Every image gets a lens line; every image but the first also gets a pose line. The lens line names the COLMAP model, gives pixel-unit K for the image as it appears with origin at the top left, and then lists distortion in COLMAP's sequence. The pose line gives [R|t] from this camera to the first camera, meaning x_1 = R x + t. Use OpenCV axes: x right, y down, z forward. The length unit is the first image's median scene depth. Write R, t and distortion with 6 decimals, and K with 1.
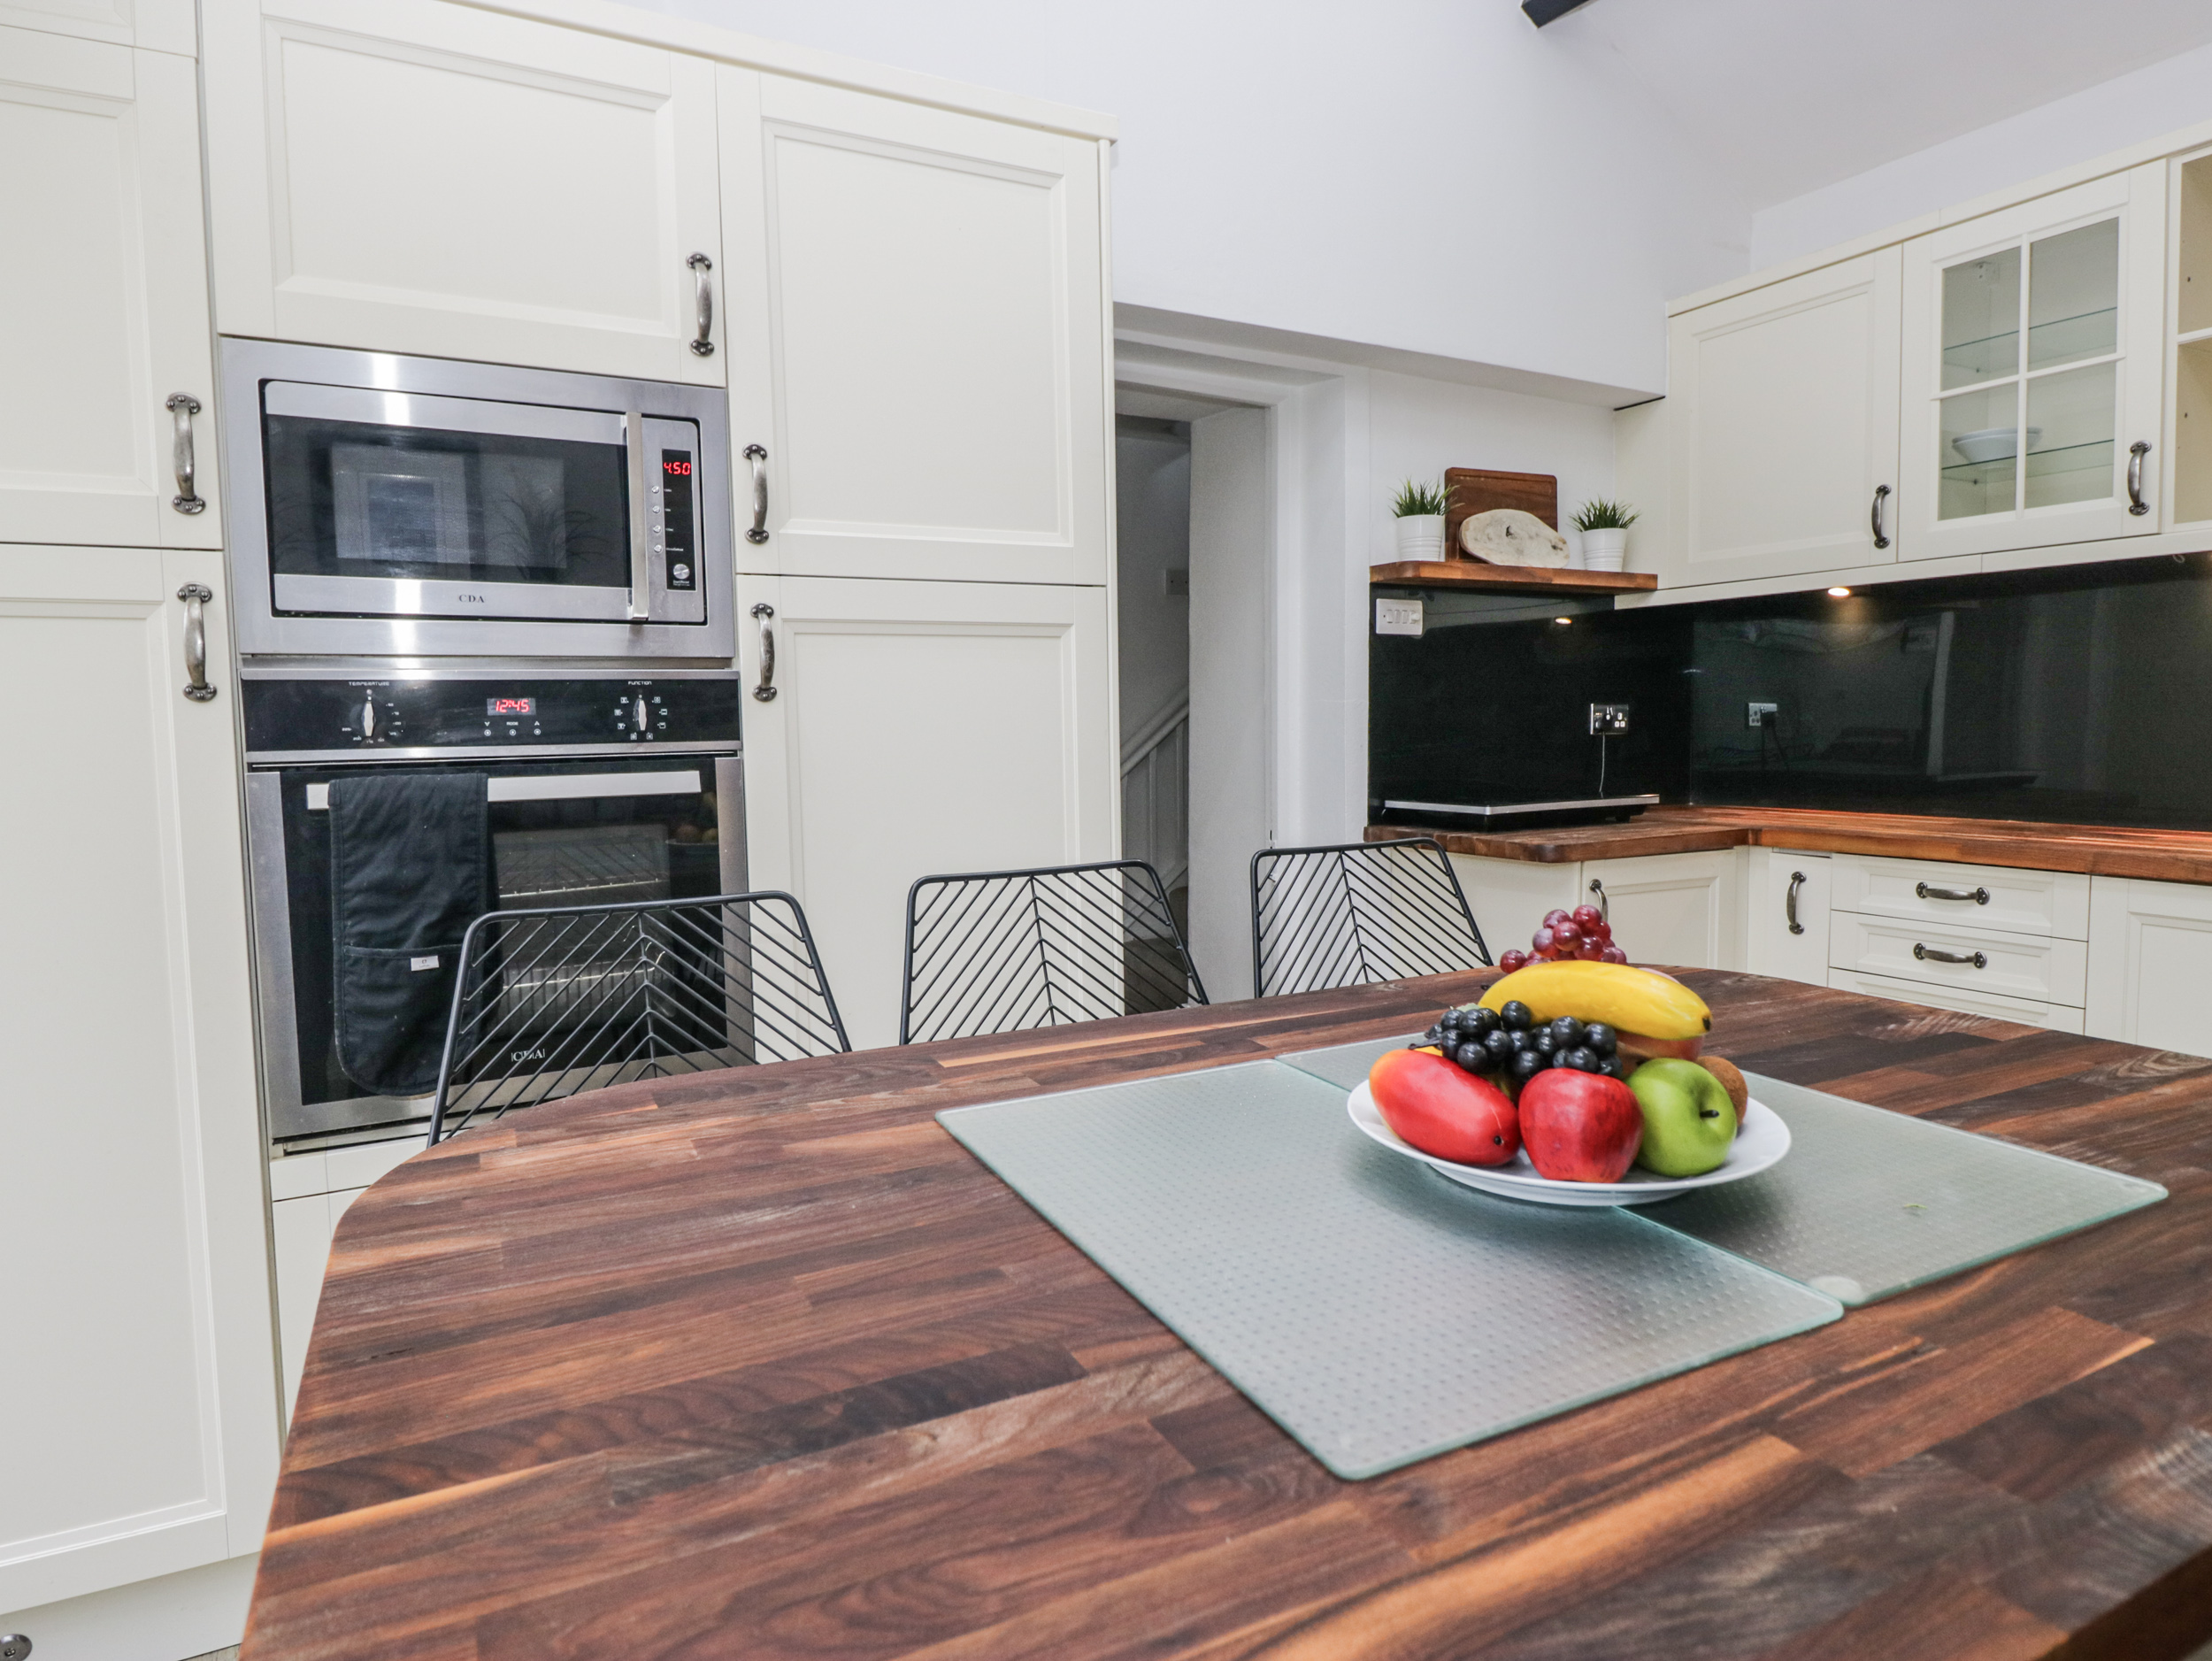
lens RADIAL K [[1289.1, 0, 1106.0], [0, 1289.1, 830.5], [0, 0, 1]] dist [-0.003372, -0.005668]
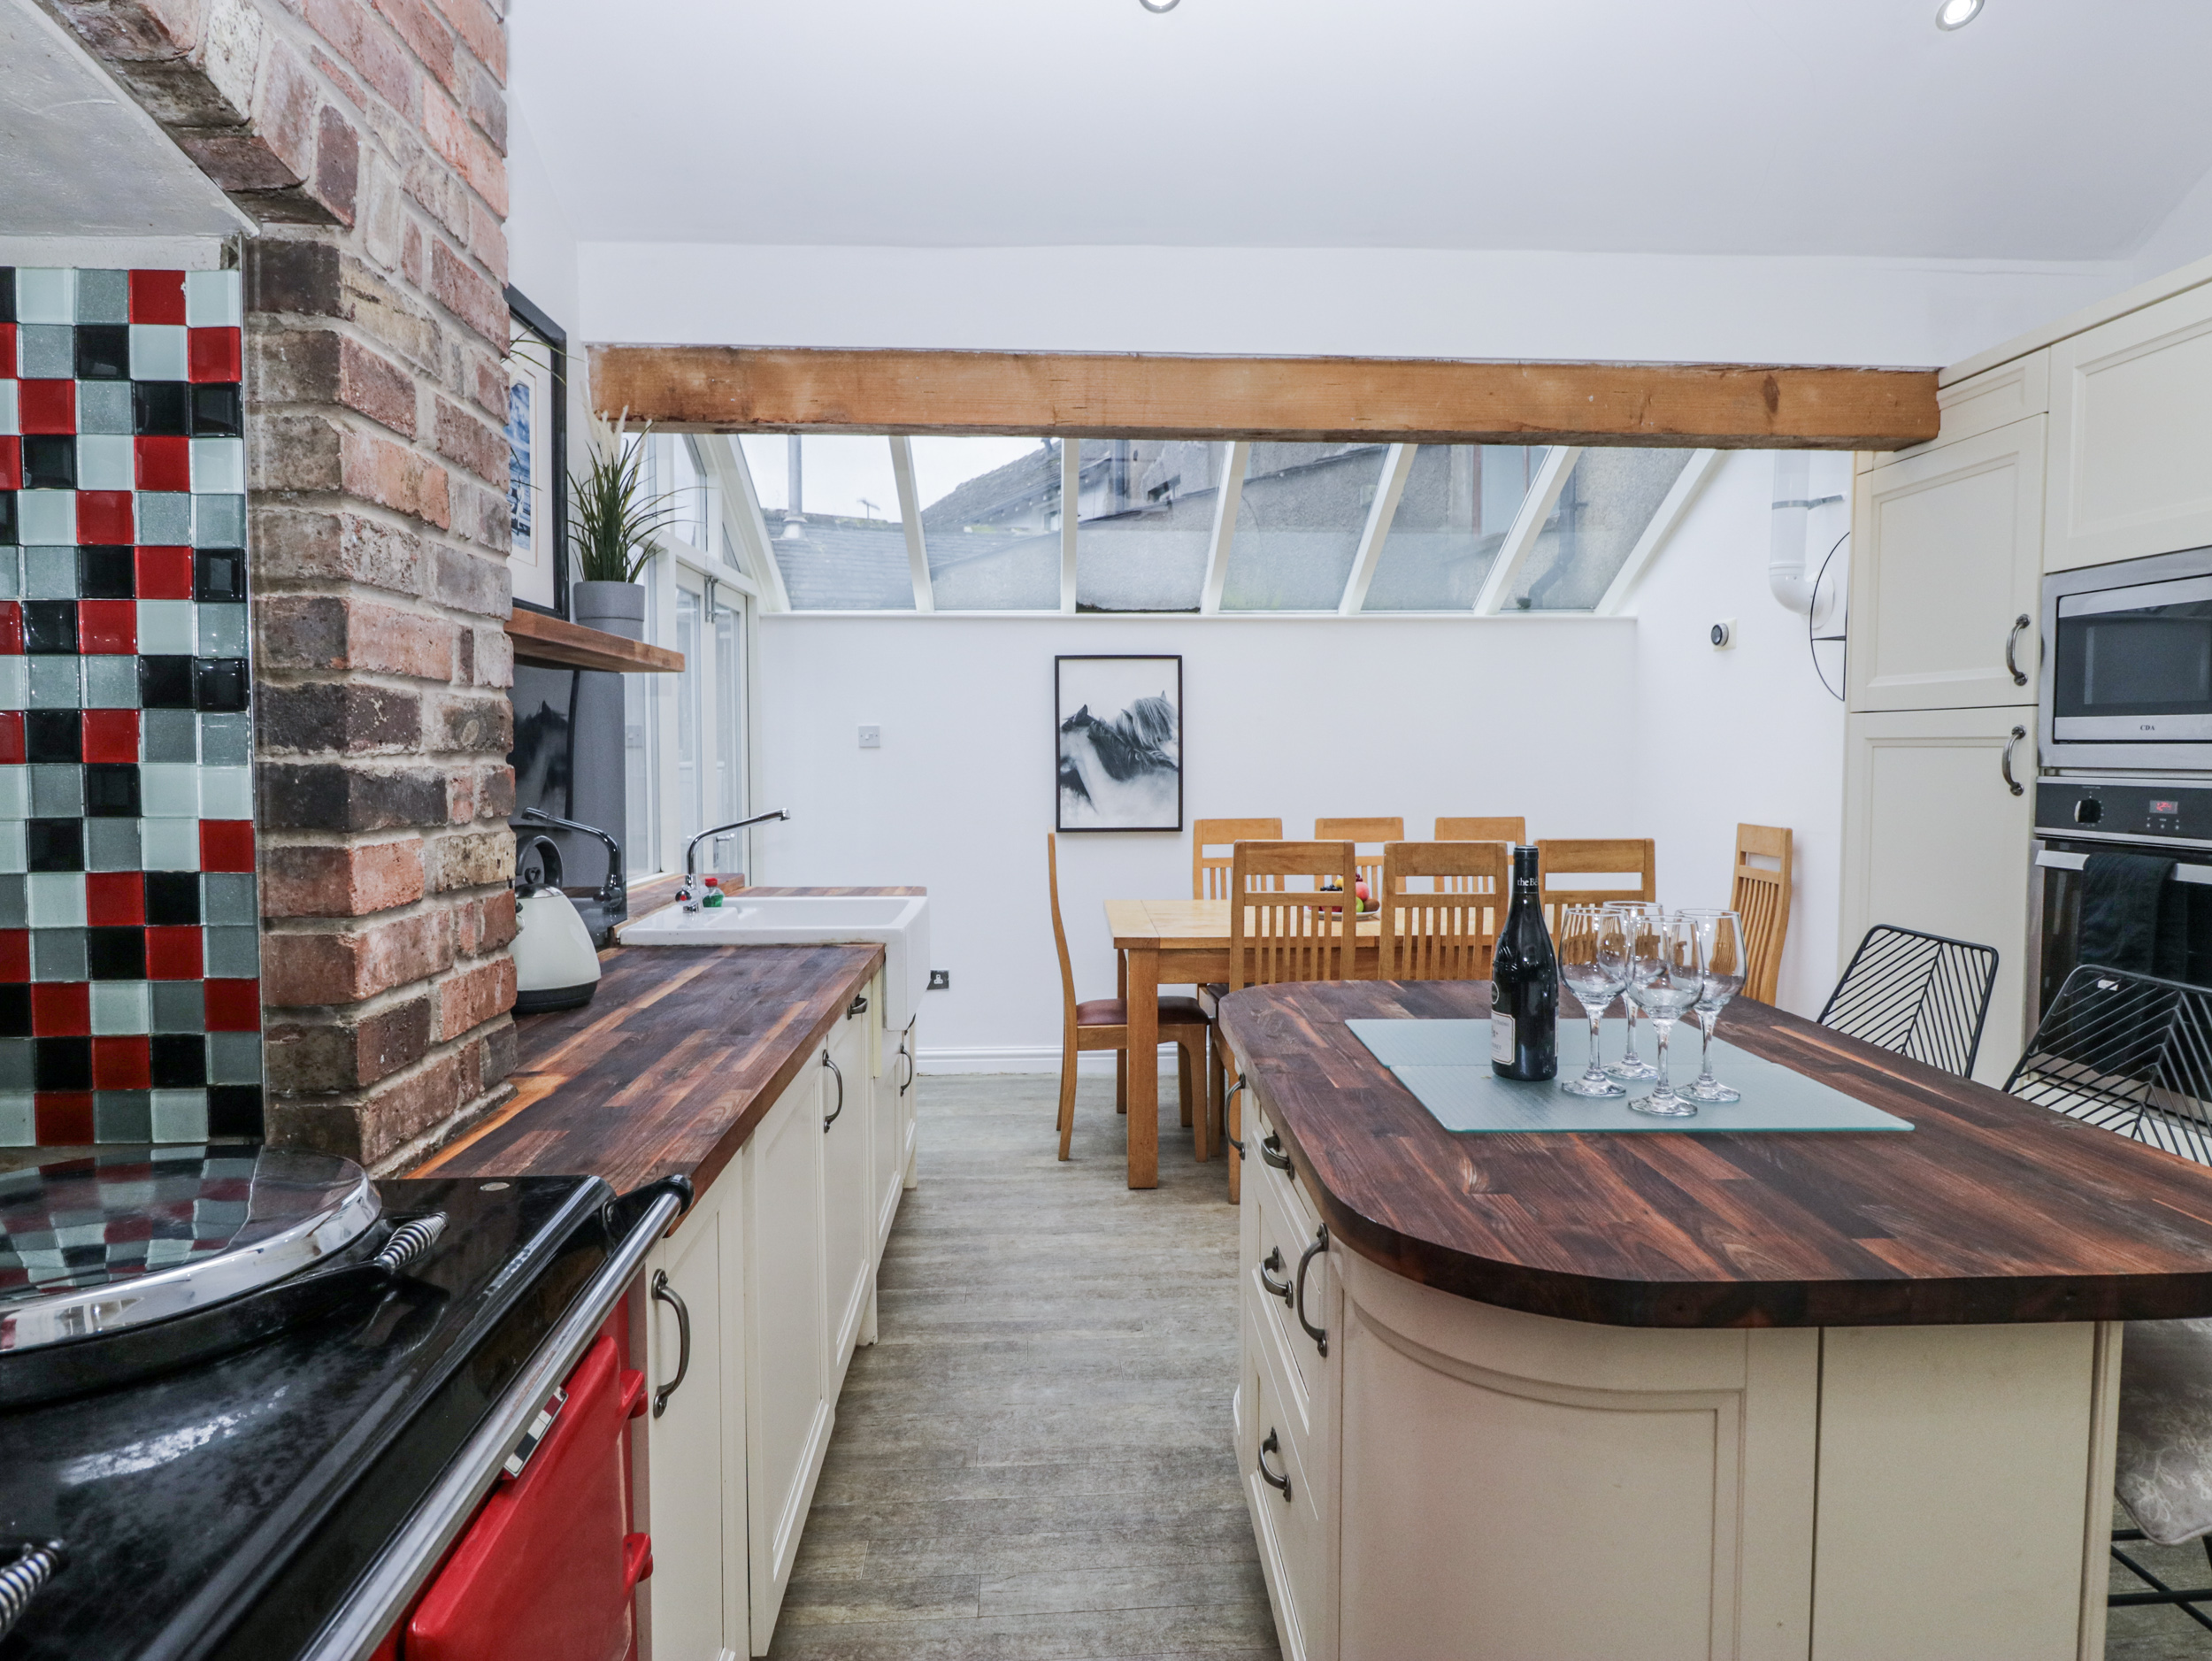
lens RADIAL K [[1289.1, 0, 1106.0], [0, 1289.1, 830.5], [0, 0, 1]] dist [-0.003372, -0.005668]
pose [[-0.422111, 0.055296, -0.904856, 0.807479], [-0.095412, 0.989885, 0.105001, -0.072453], [0.901509, 0.130656, -0.412565, 0.384103]]
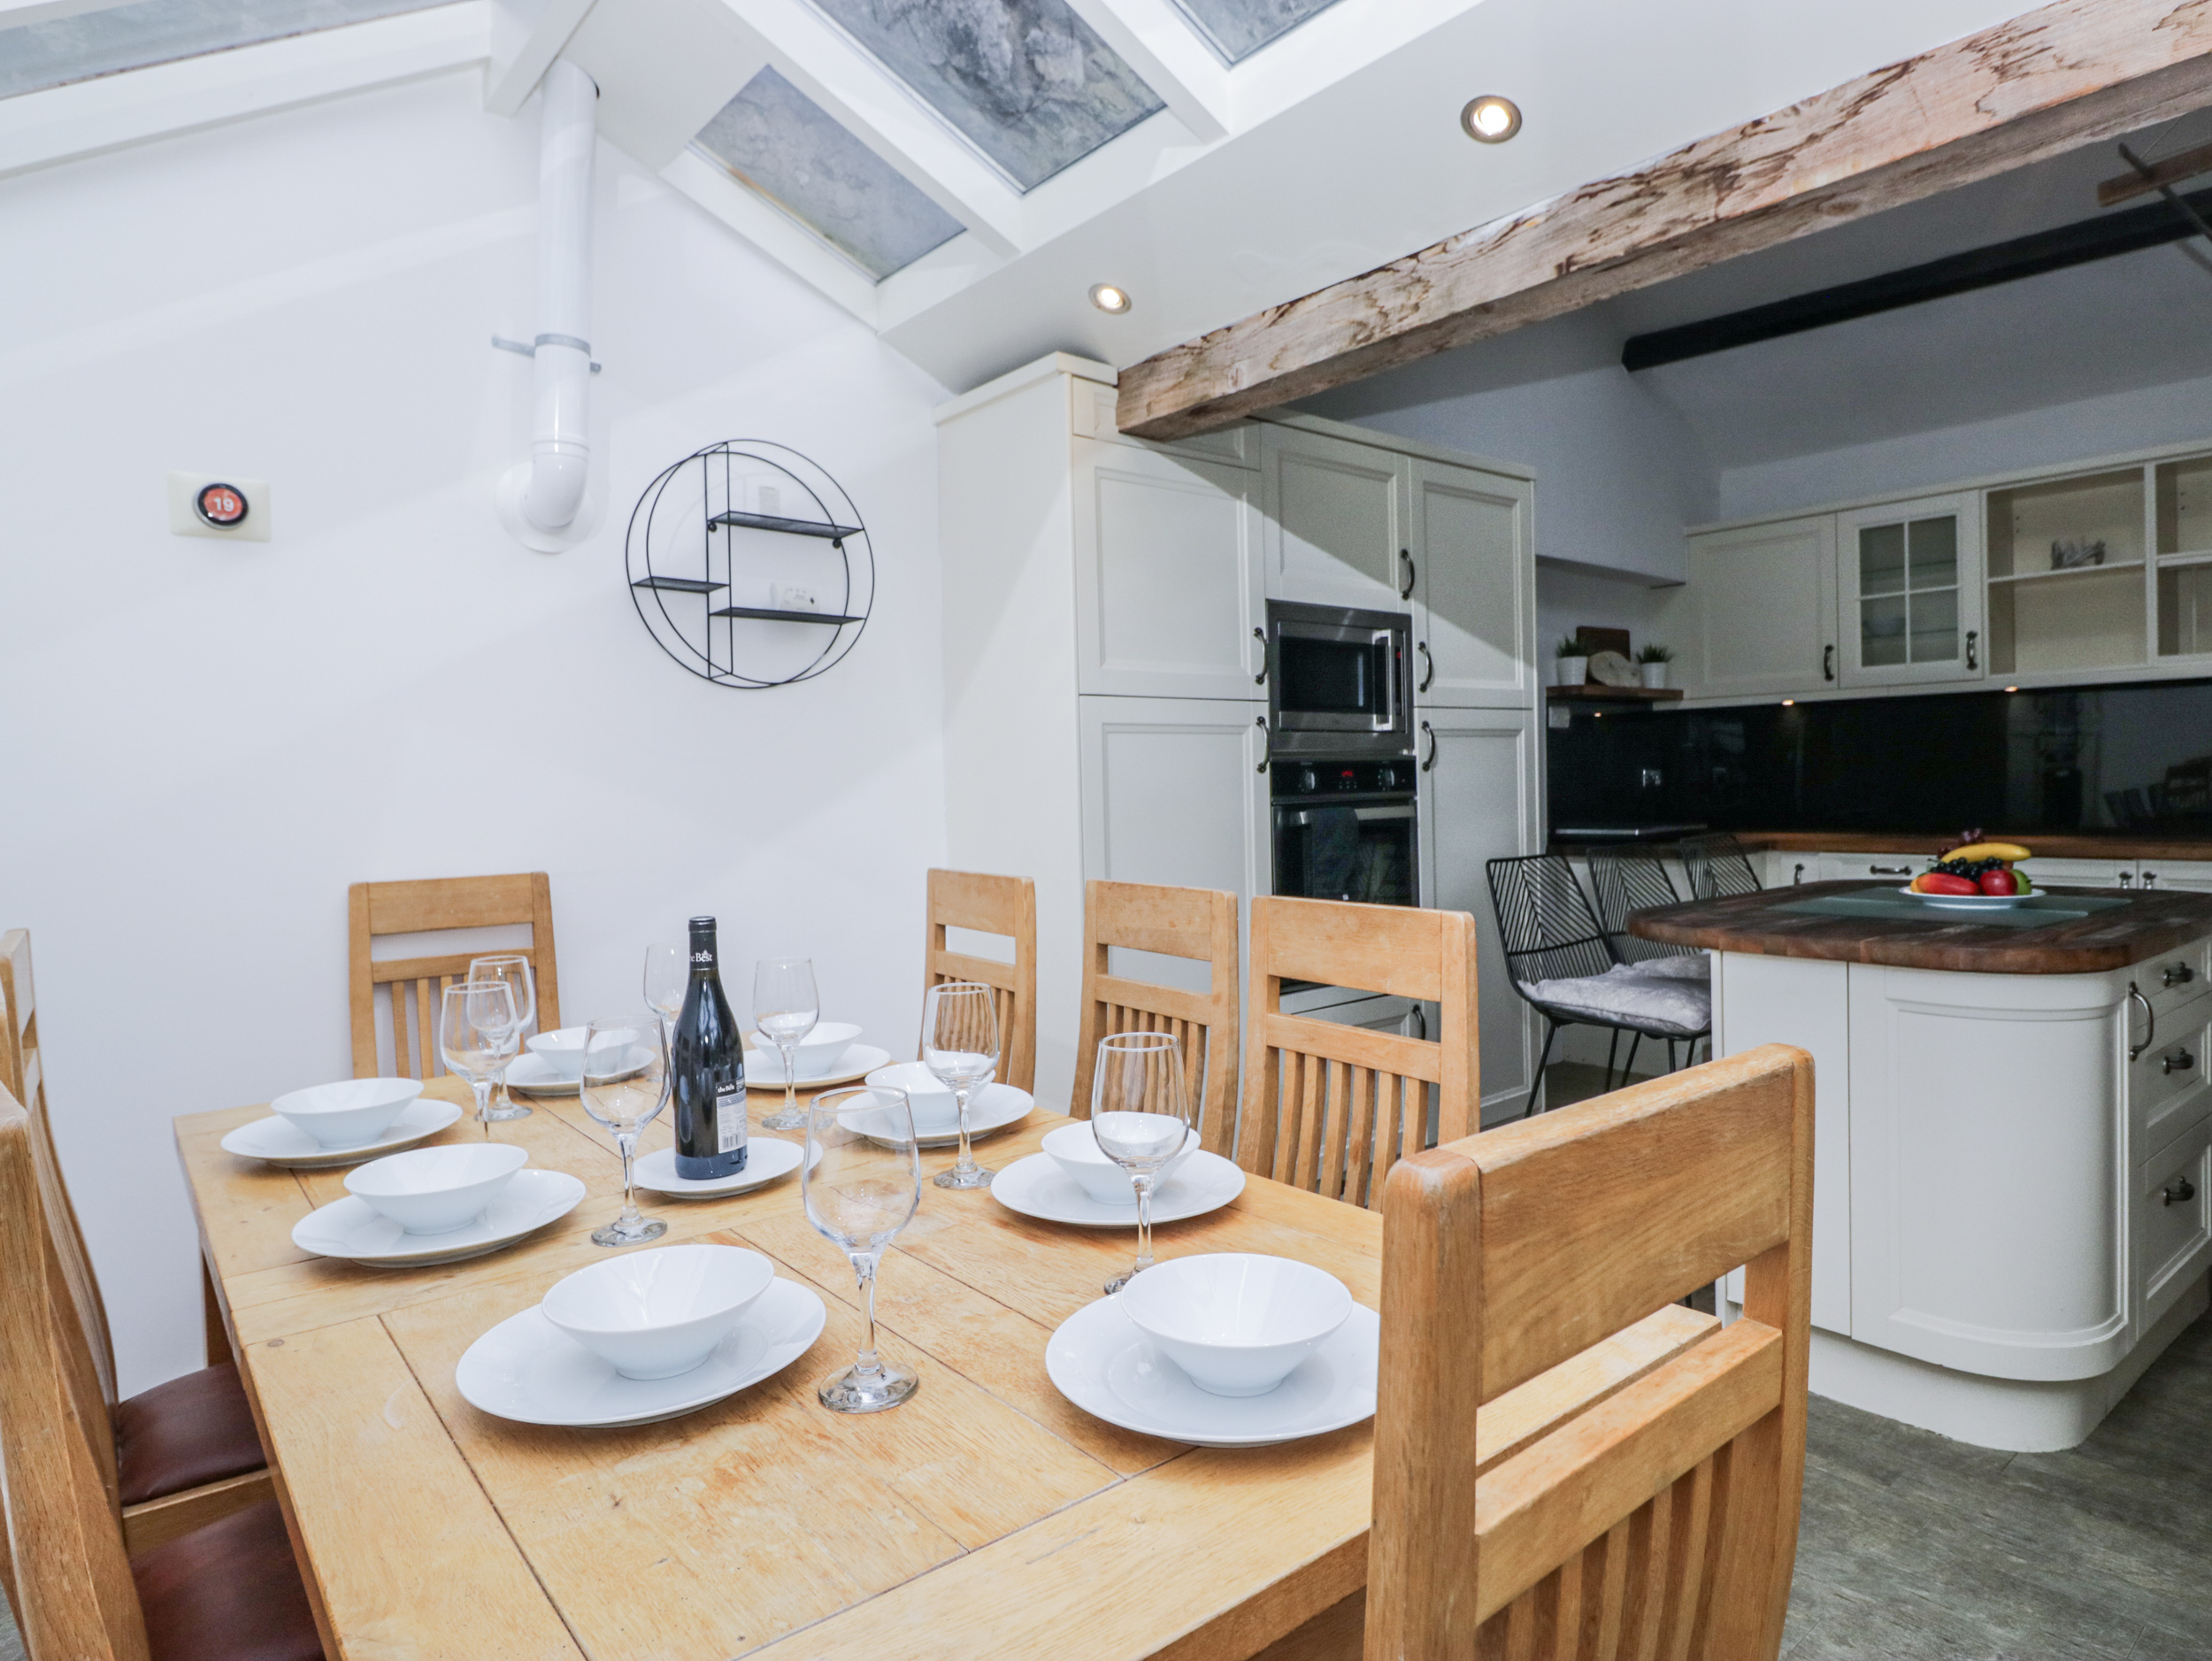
lens RADIAL K [[1289.1, 0, 1106.0], [0, 1289.1, 830.5], [0, 0, 1]] dist [-0.003372, -0.005668]
pose [[0.981101, -0.015219, 0.192897, -0.833215], [0.025059, 0.998500, -0.048673, 0.055066], [-0.191867, 0.052587, 0.980011, -0.616990]]
